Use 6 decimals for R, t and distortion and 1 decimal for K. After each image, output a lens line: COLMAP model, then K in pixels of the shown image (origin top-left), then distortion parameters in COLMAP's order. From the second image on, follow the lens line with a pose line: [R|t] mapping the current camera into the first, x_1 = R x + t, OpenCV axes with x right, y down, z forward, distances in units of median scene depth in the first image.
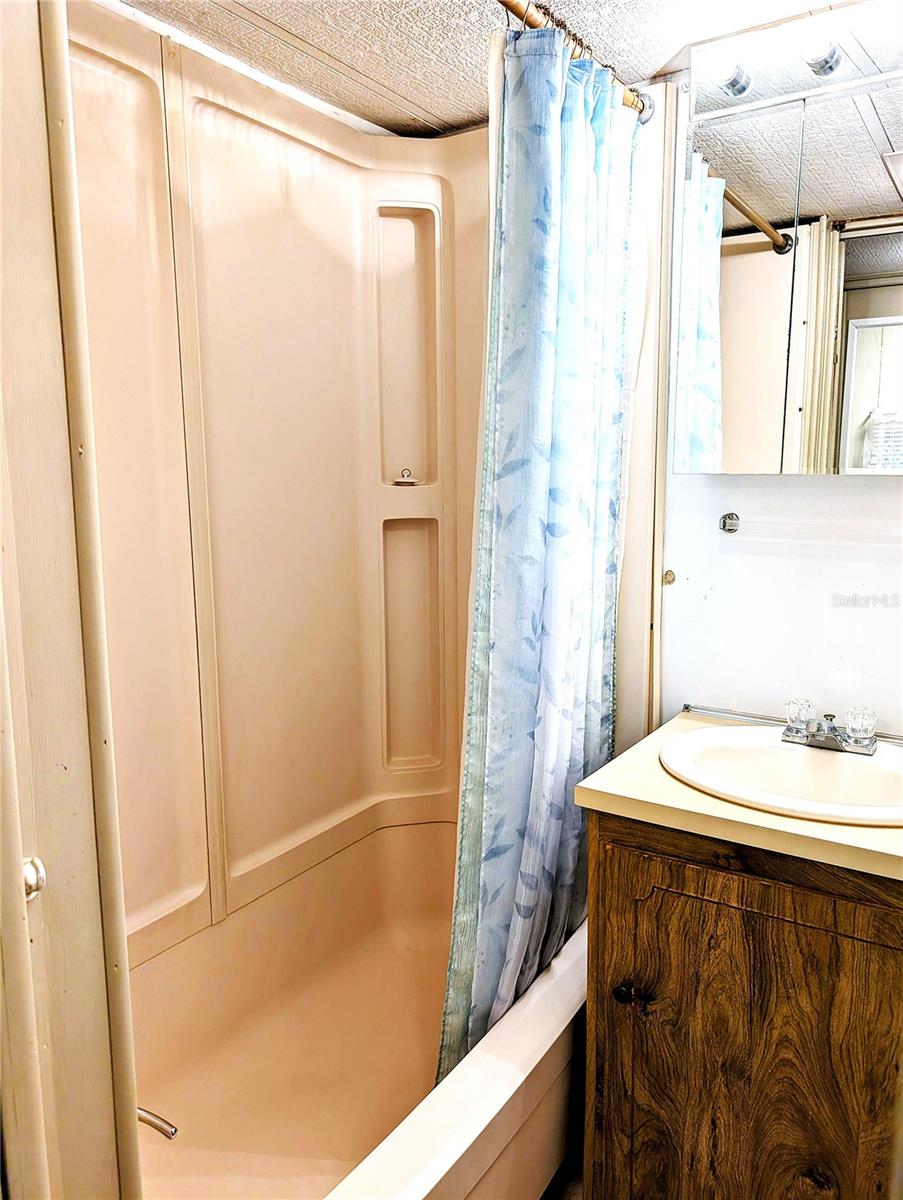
lens RADIAL K [[859.2, 0, 459.1], [0, 859.2, 605.9], [0, 0, 1]] dist [0.016391, -0.010822]
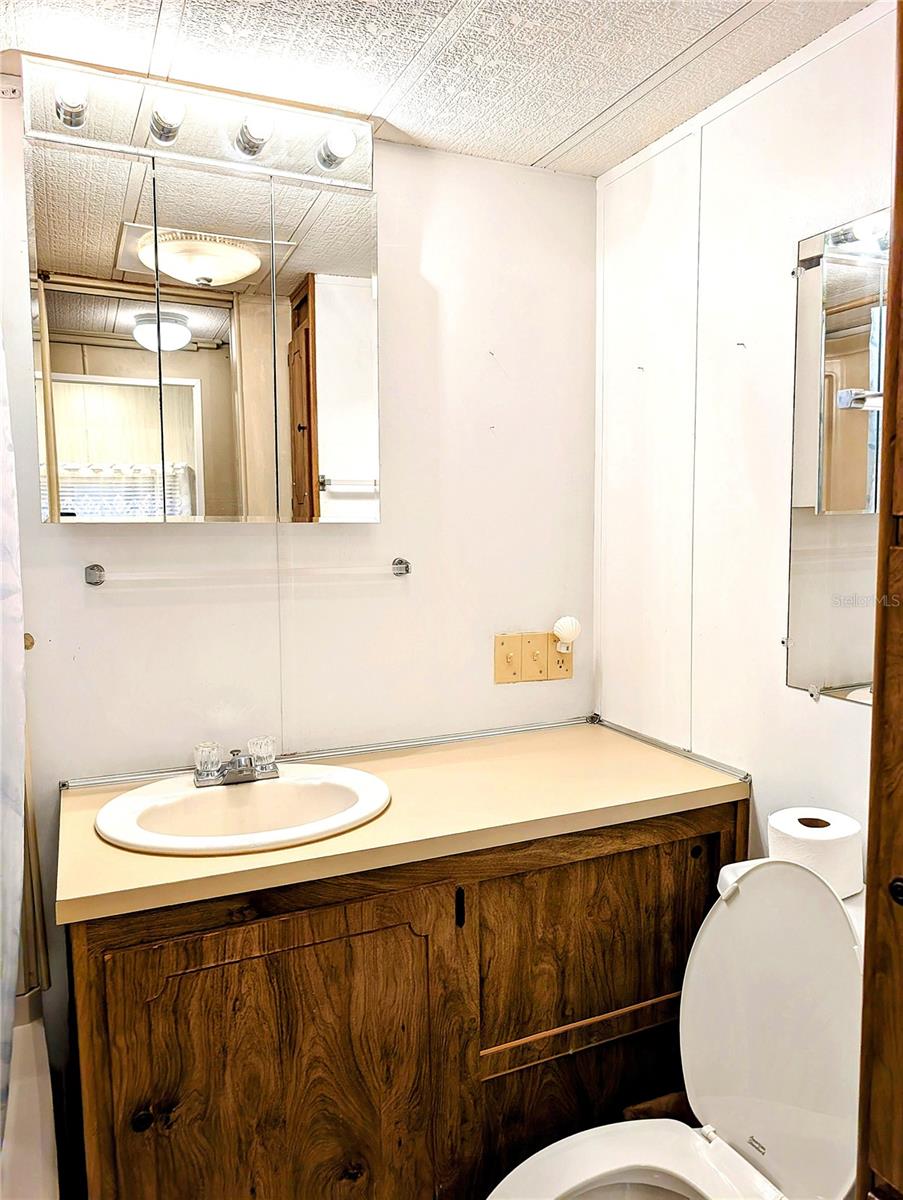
lens RADIAL K [[859.2, 0, 459.1], [0, 859.2, 605.9], [0, 0, 1]] dist [0.016391, -0.010822]
pose [[0.533900, -0.080808, 0.841677, -0.347258], [0.132678, 0.991098, 0.010993, -0.027690], [-0.835073, 0.105803, 0.539869, 0.228666]]
